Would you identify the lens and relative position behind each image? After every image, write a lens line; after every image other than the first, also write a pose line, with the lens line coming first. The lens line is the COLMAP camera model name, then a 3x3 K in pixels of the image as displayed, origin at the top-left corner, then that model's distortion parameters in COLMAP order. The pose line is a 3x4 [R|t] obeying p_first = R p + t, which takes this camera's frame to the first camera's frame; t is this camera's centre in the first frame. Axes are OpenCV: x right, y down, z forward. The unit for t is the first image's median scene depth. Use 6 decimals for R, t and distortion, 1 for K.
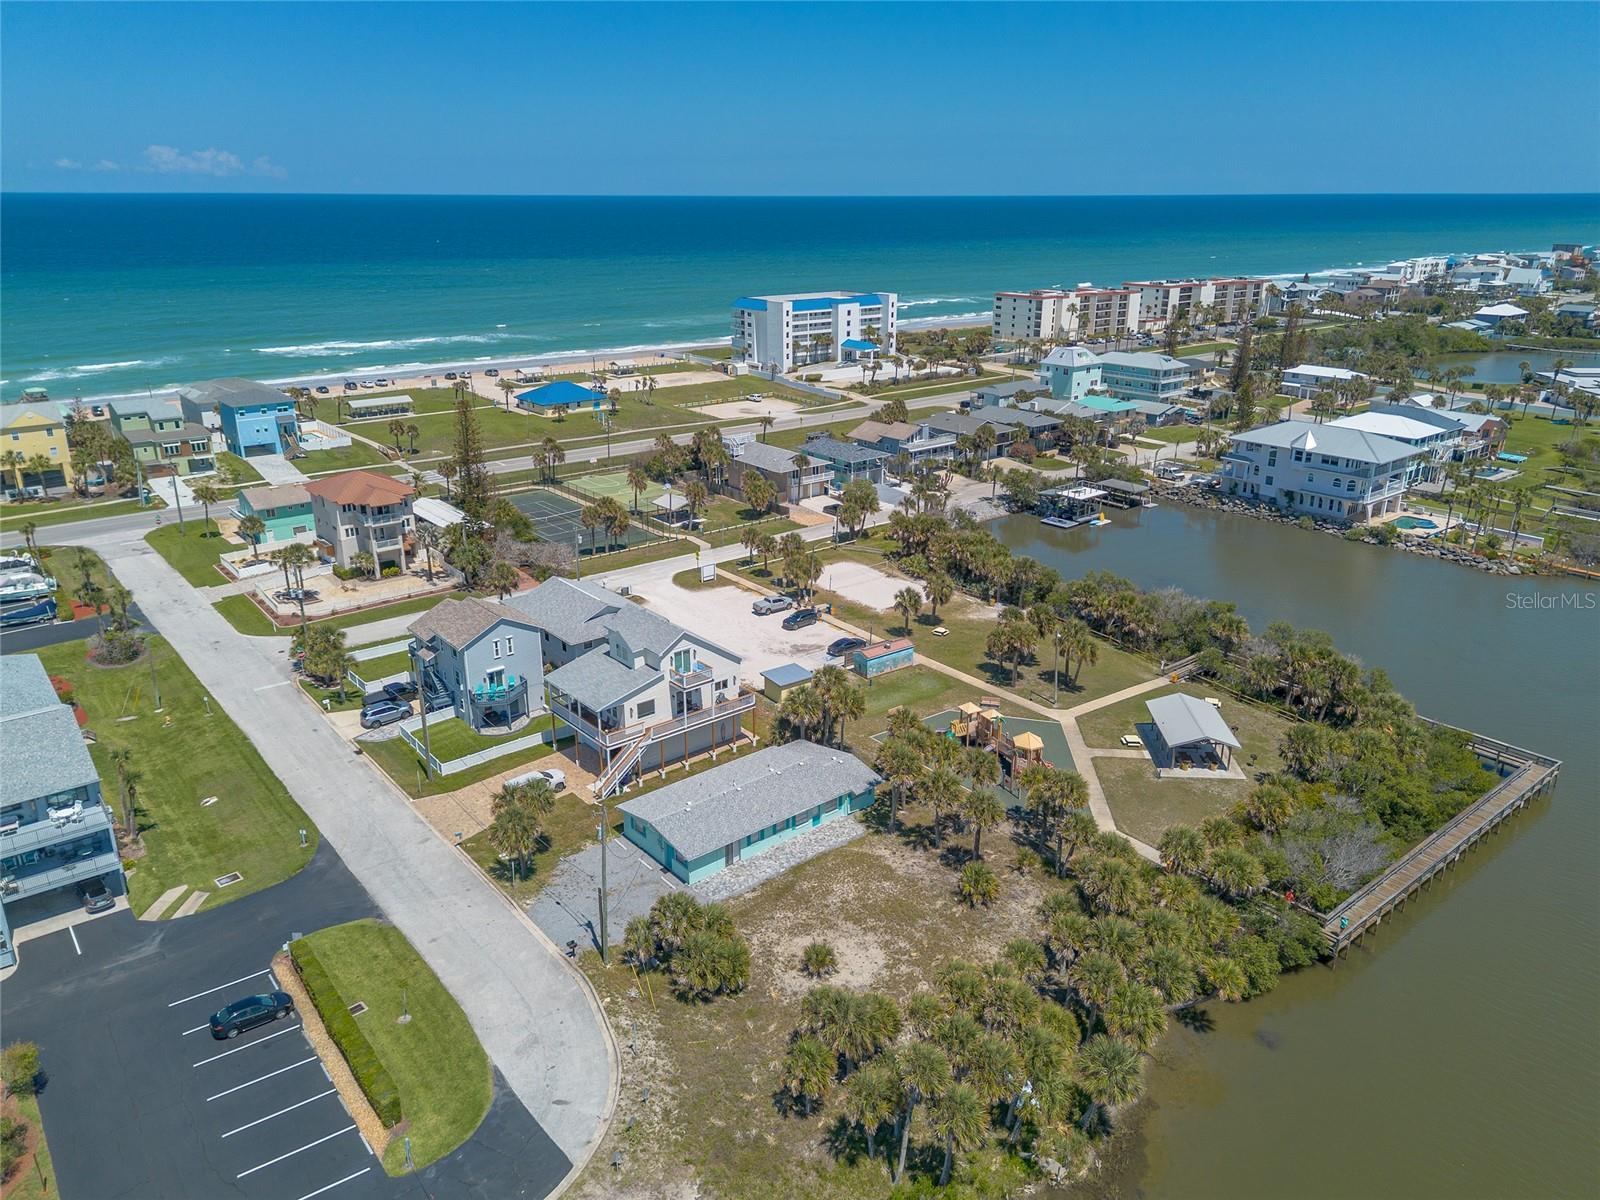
lens RADIAL K [[1138.3, 0, 800.0], [0, 1138.3, 600.0], [0, 0, 1]] dist [0.097495, -0.113456]
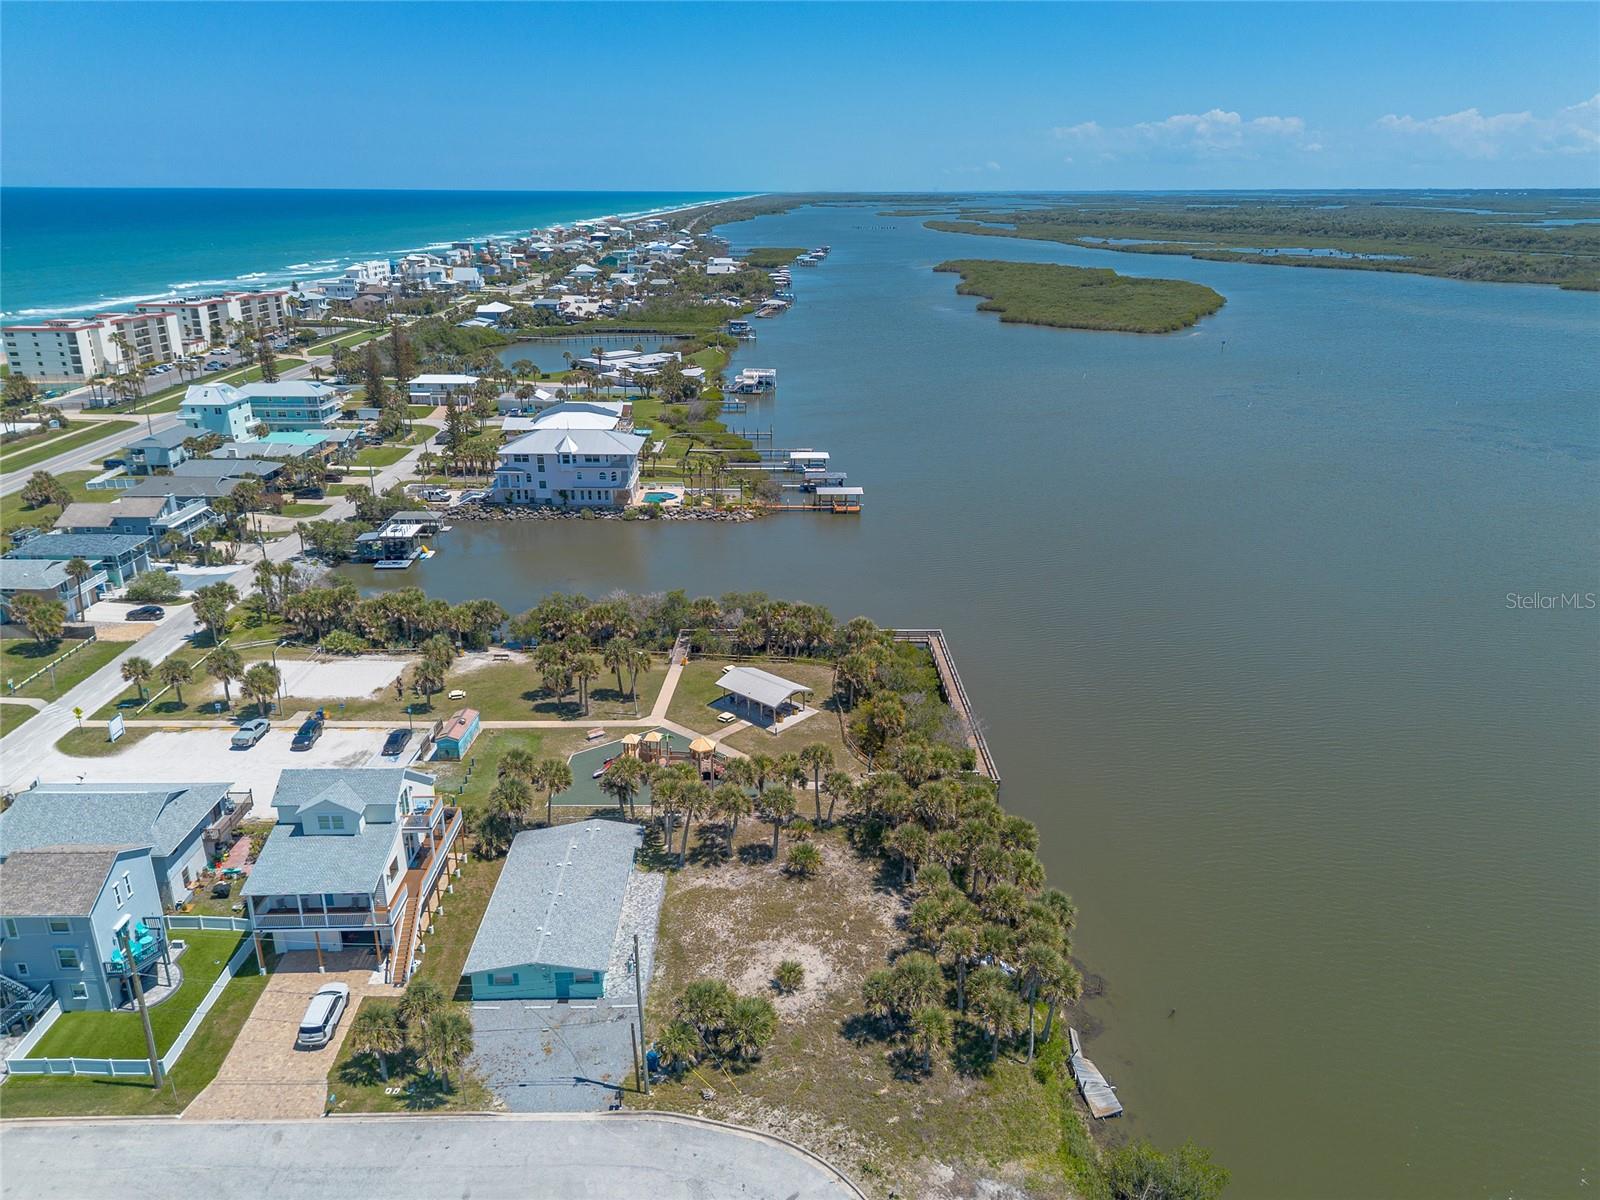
lens RADIAL K [[1133.2, 0, 794.6], [0, 1133.2, 596.4], [0, 0, 1]] dist [0.102274, -0.125762]
pose [[0.626752, -0.263284, 0.733392, -0.323509], [0.260857, 0.957776, 0.120910, -0.079177], [-0.734259, 0.115530, 0.668967, 0.100418]]
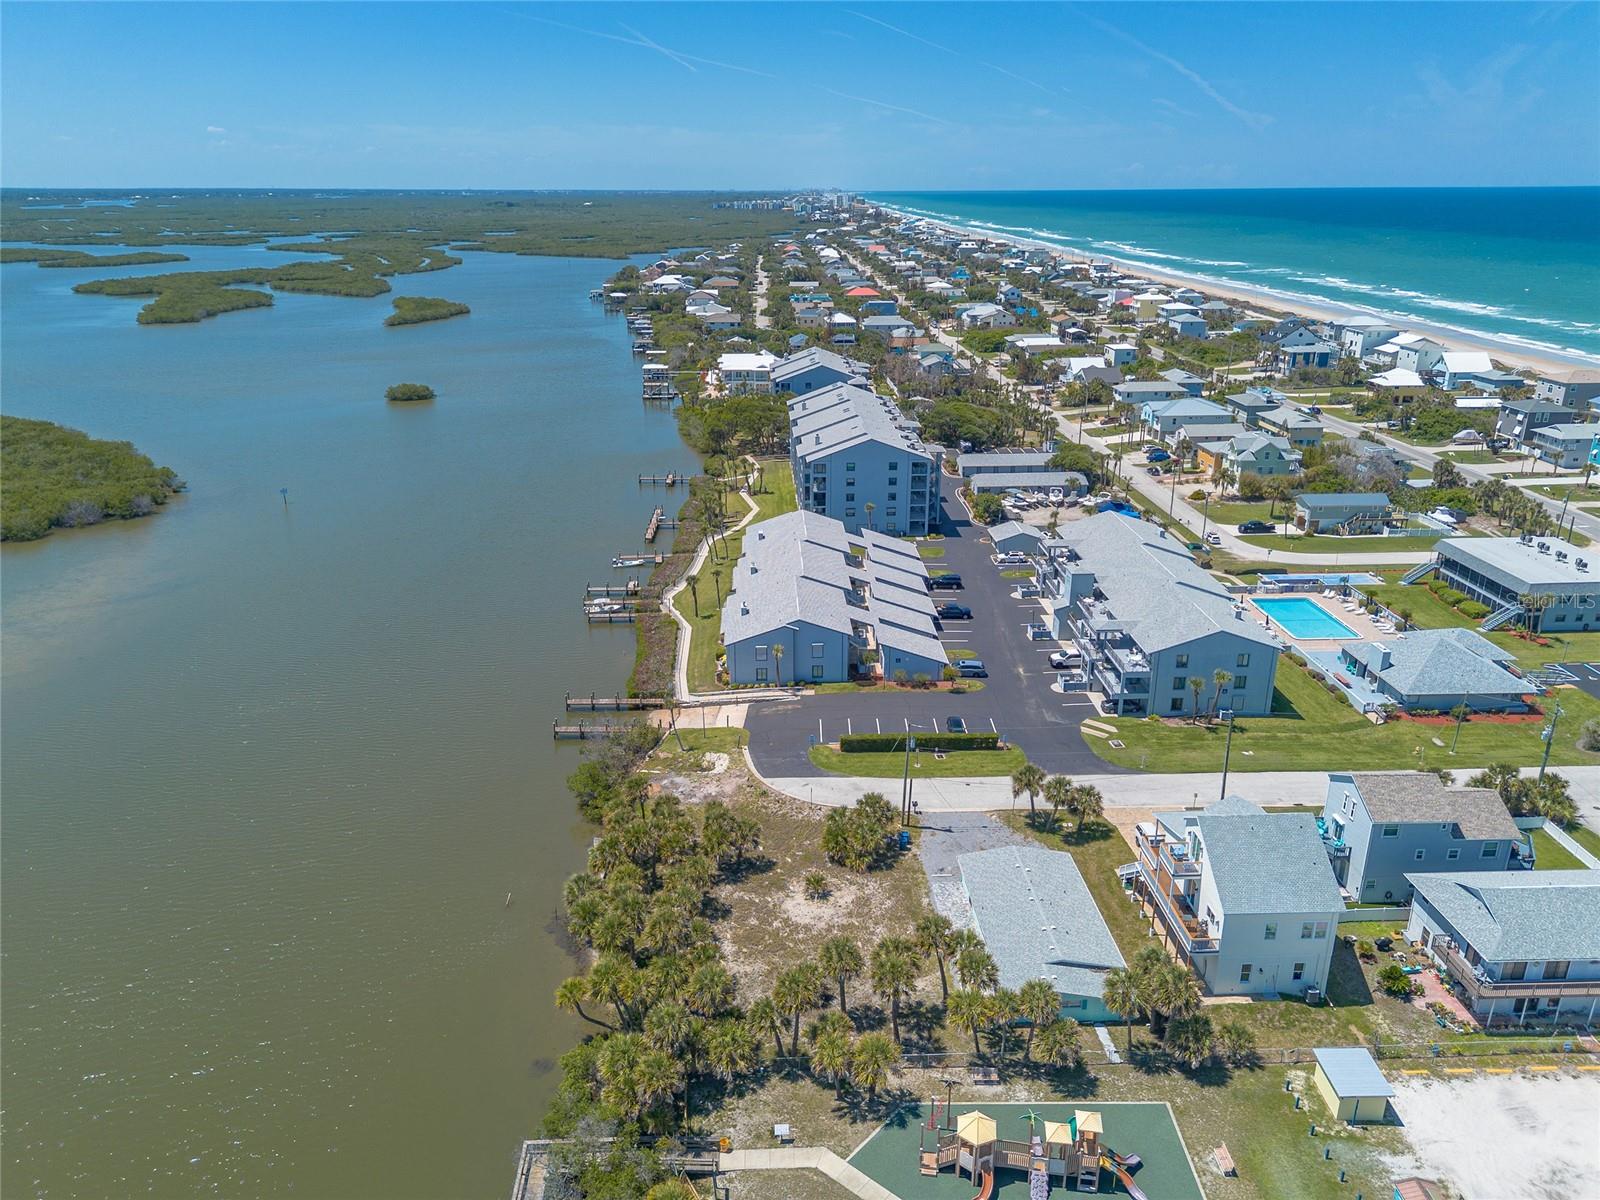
lens RADIAL K [[1133.2, 0, 794.6], [0, 1133.2, 596.4], [0, 0, 1]] dist [0.102274, -0.125762]
pose [[-0.602385, 0.270387, -0.751015, 0.444729], [-0.264937, 0.819811, 0.507660, -0.301961], [0.752955, 0.504779, -0.422206, 0.642684]]
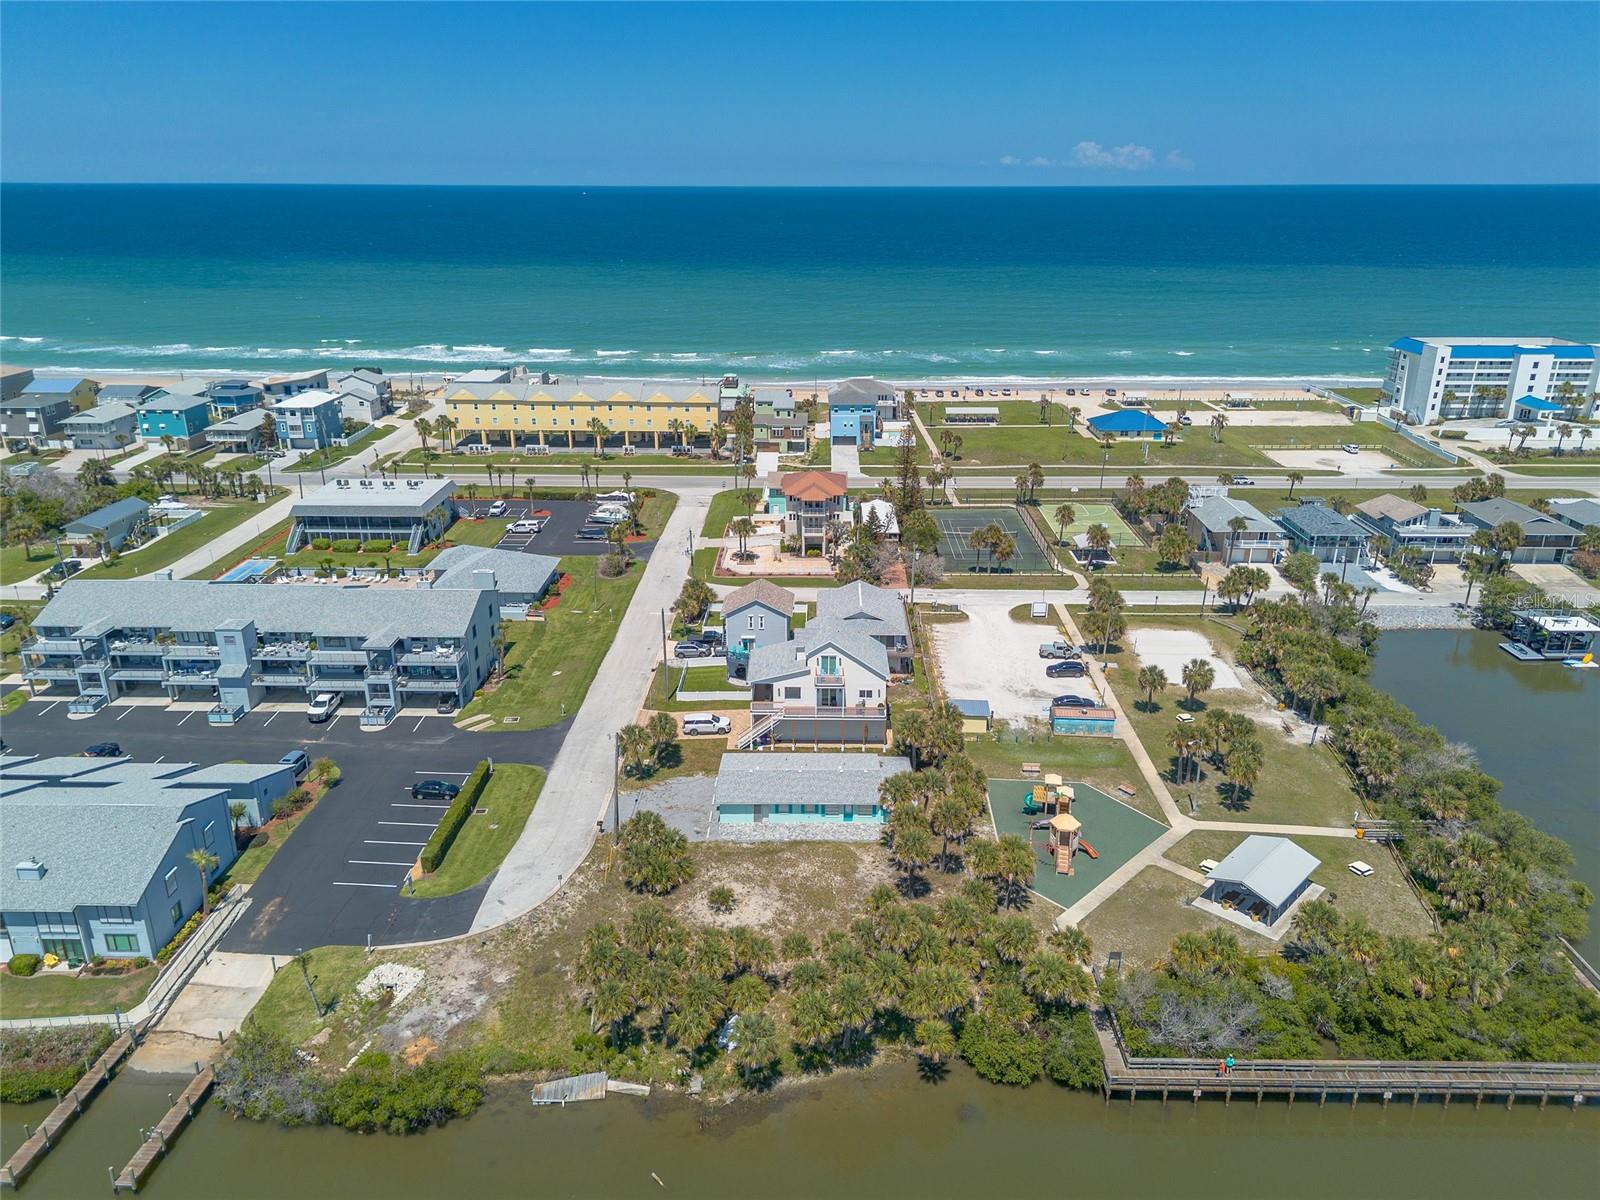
lens RADIAL K [[1138.3, 0, 800.0], [0, 1138.3, 600.0], [0, 0, 1]] dist [0.097495, -0.113456]
pose [[0.763109, 0.220945, -0.607329, 0.372805], [-0.216778, 0.972811, 0.081525, -0.066422], [0.608829, 0.069443, 0.790257, 0.001234]]
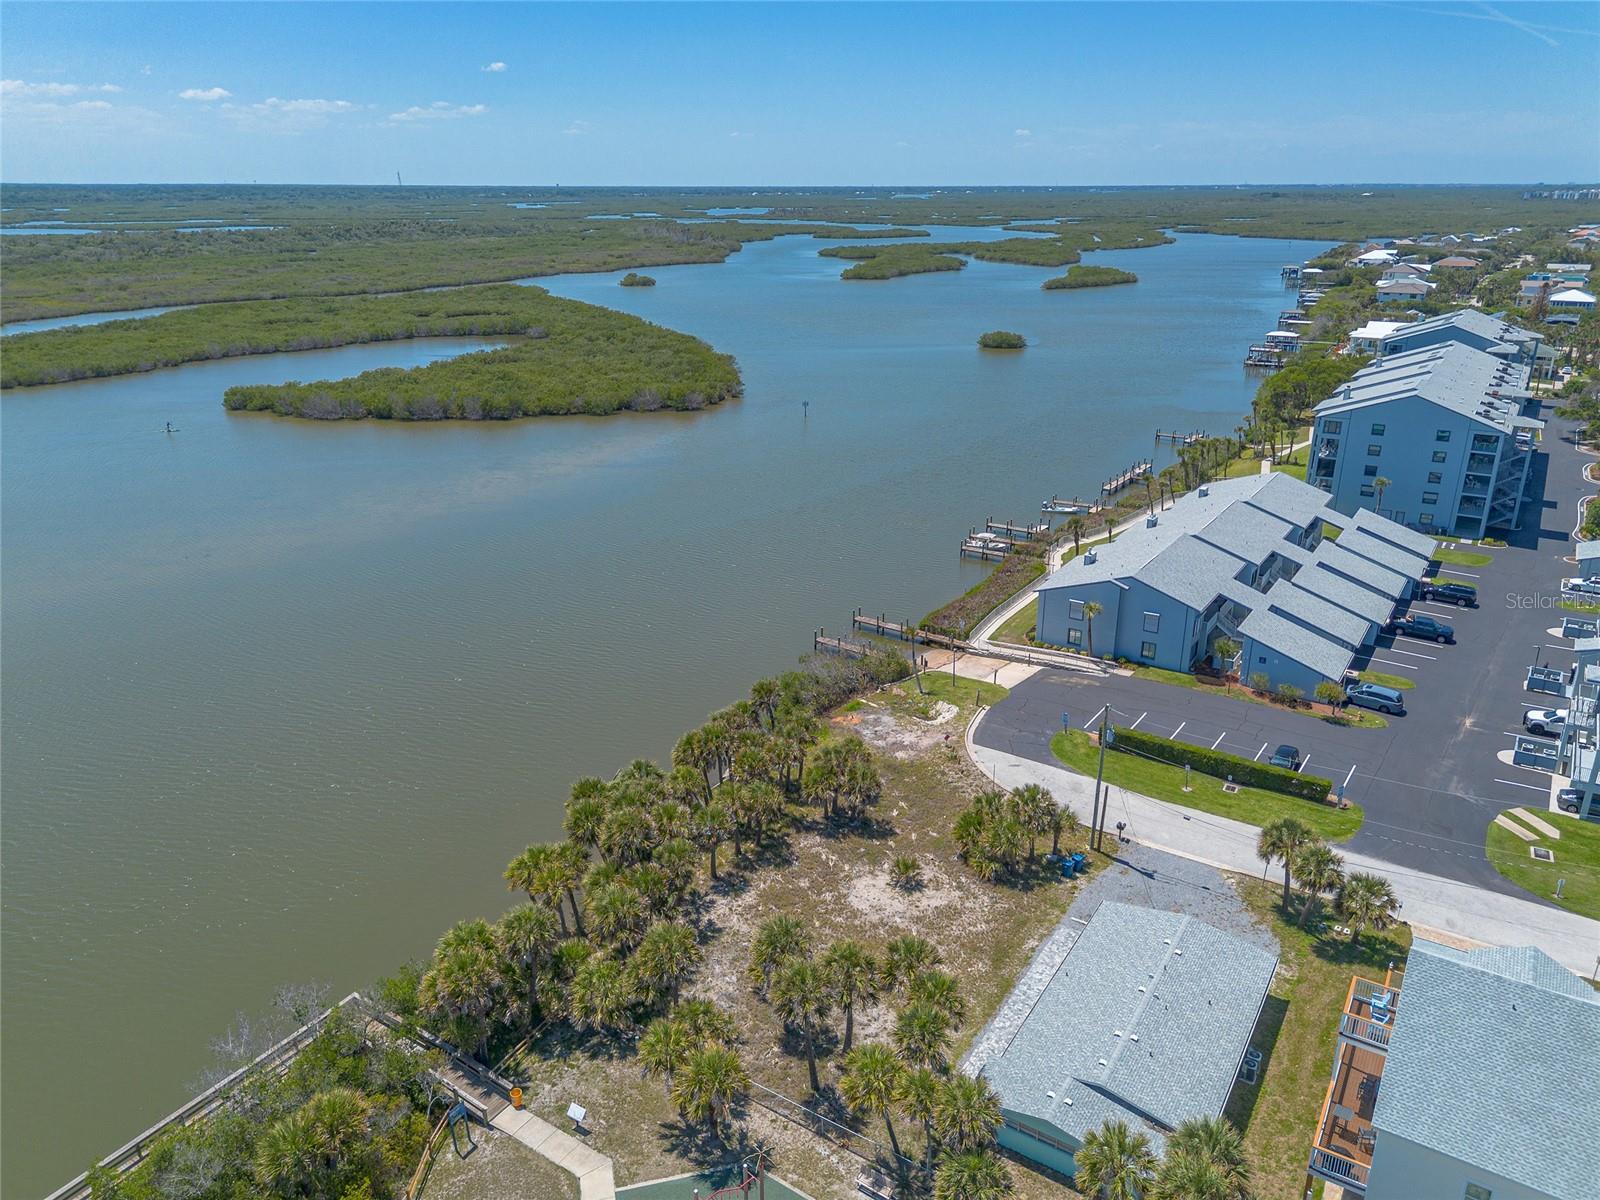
lens RADIAL K [[1138.2, 0, 800.0], [0, 1138.2, 600.0], [0, 0, 1]] dist [0.065494, -0.051888]
pose [[-0.951741, 0.103670, -0.288862, 0.175692], [-0.103880, 0.776844, 0.621065, -0.233979], [0.288787, 0.621100, -0.728586, 0.730178]]
